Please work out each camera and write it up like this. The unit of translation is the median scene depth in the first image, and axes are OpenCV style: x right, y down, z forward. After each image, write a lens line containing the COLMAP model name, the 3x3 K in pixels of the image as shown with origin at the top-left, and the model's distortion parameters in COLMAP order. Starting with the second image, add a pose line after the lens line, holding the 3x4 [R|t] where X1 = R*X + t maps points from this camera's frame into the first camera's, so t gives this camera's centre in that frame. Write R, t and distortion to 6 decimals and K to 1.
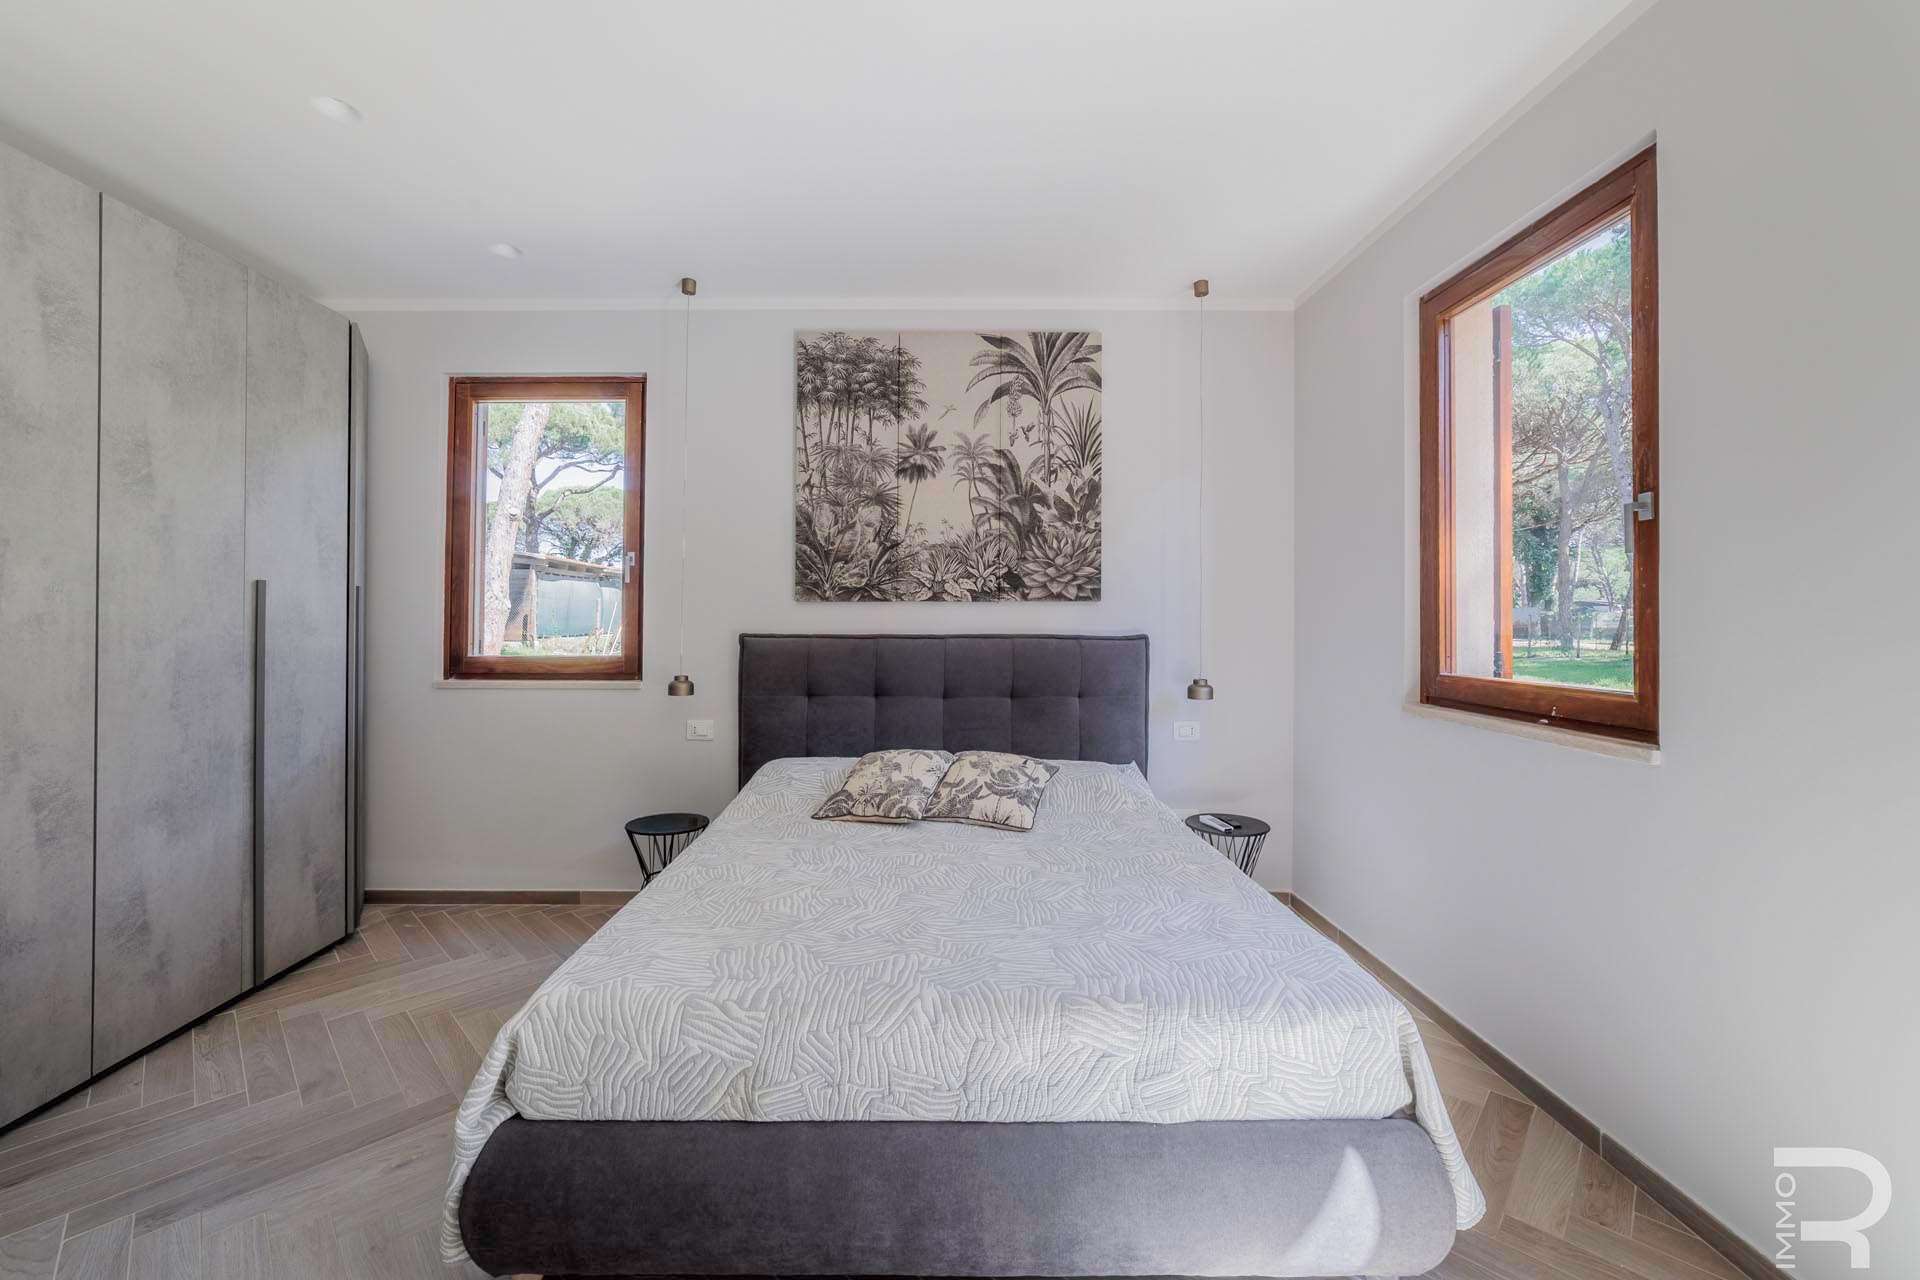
lens RADIAL K [[748.7, 0, 955.3], [0, 748.7, 621.7], [0, 0, 1]] dist [-0.020128, 0.008072]
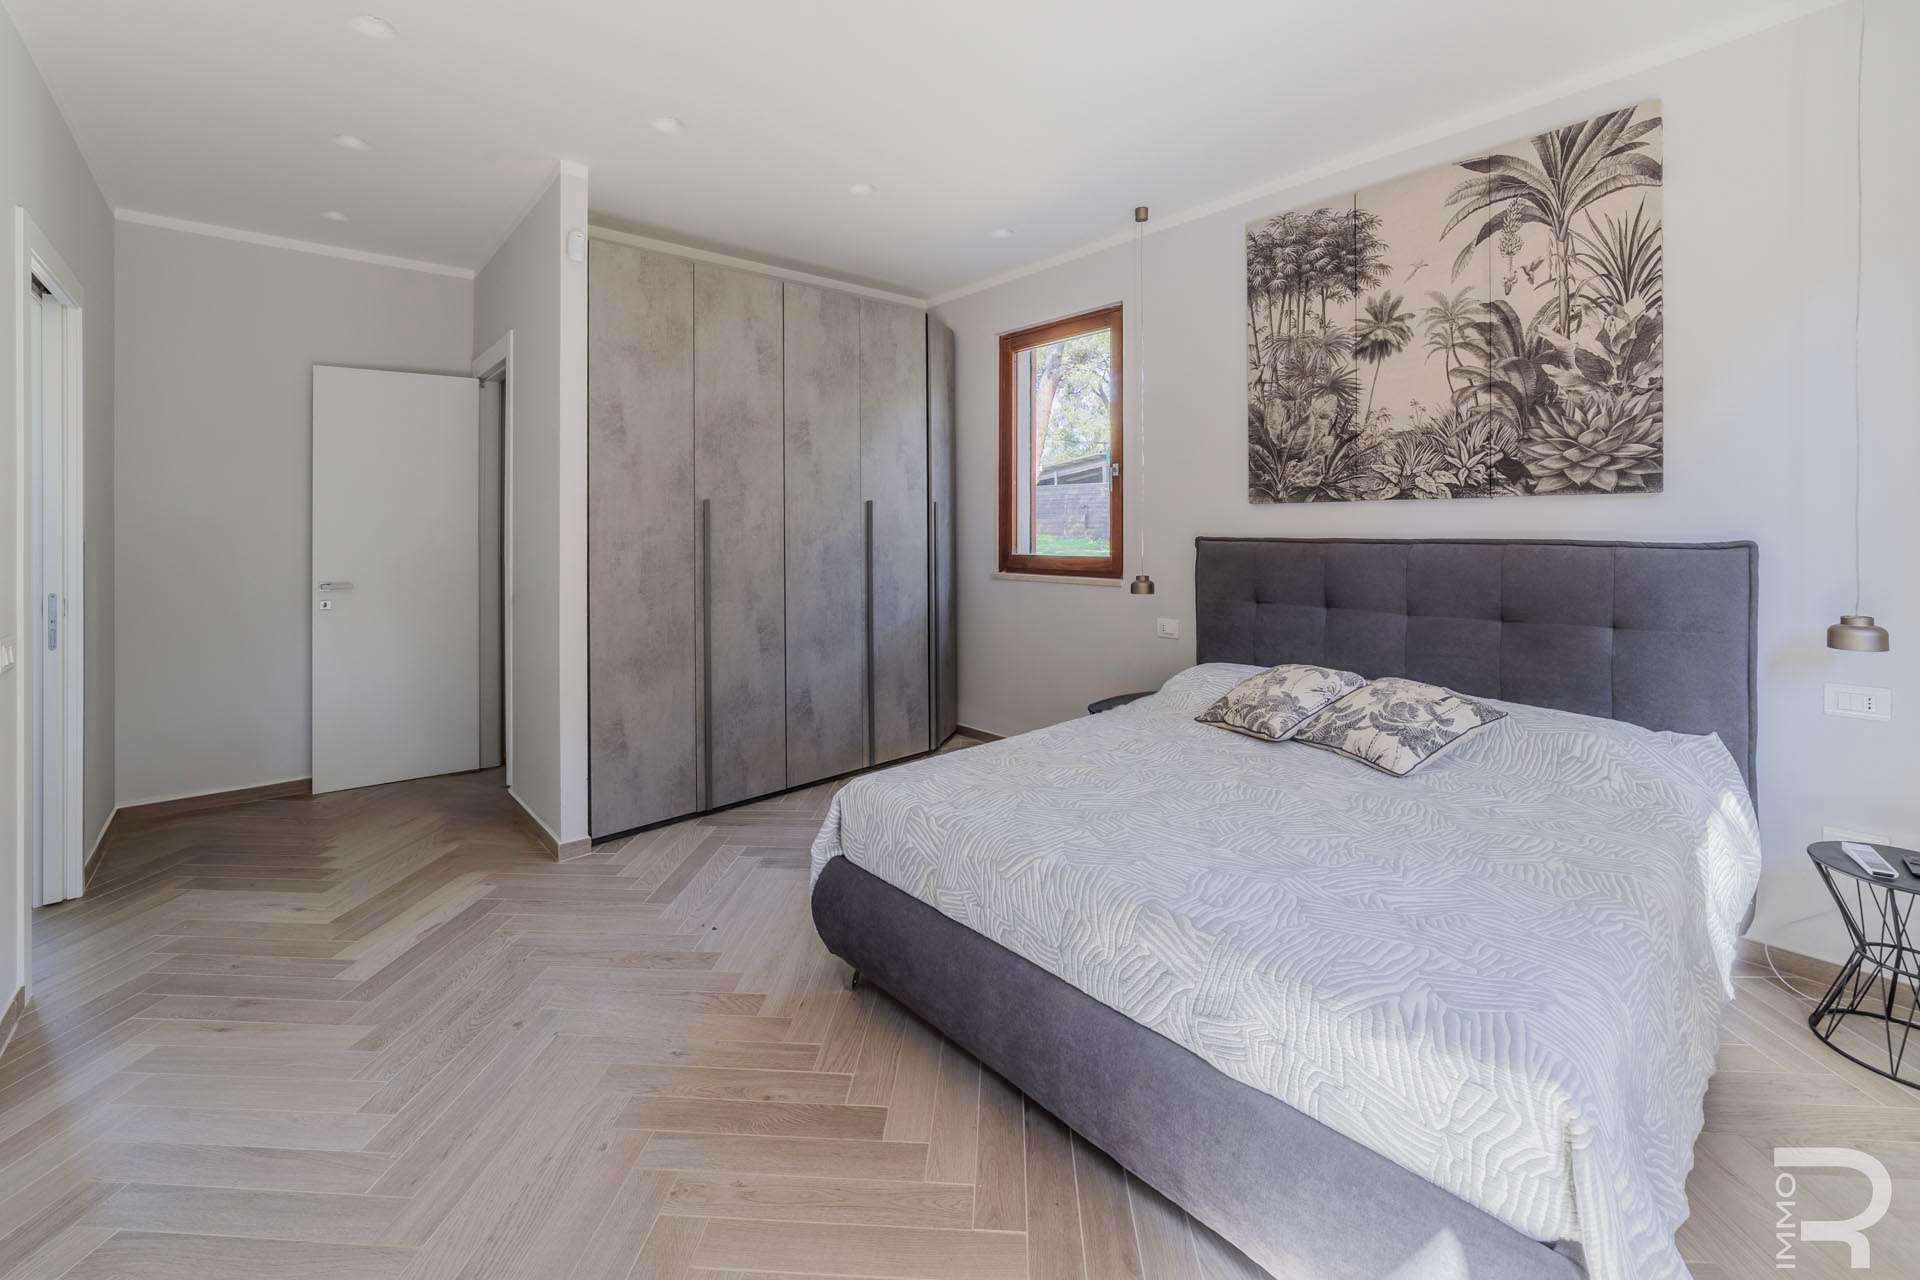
lens RADIAL K [[787.5, 0, 967.4], [0, 787.5, 526.1], [0, 0, 1]] dist [-0.002177, 0.000134]
pose [[0.671216, -0.005547, -0.741241, 0.300733], [0.007554, 0.999971, -0.000643, -0.000523], [0.741223, -0.005168, 0.671239, 0.044688]]
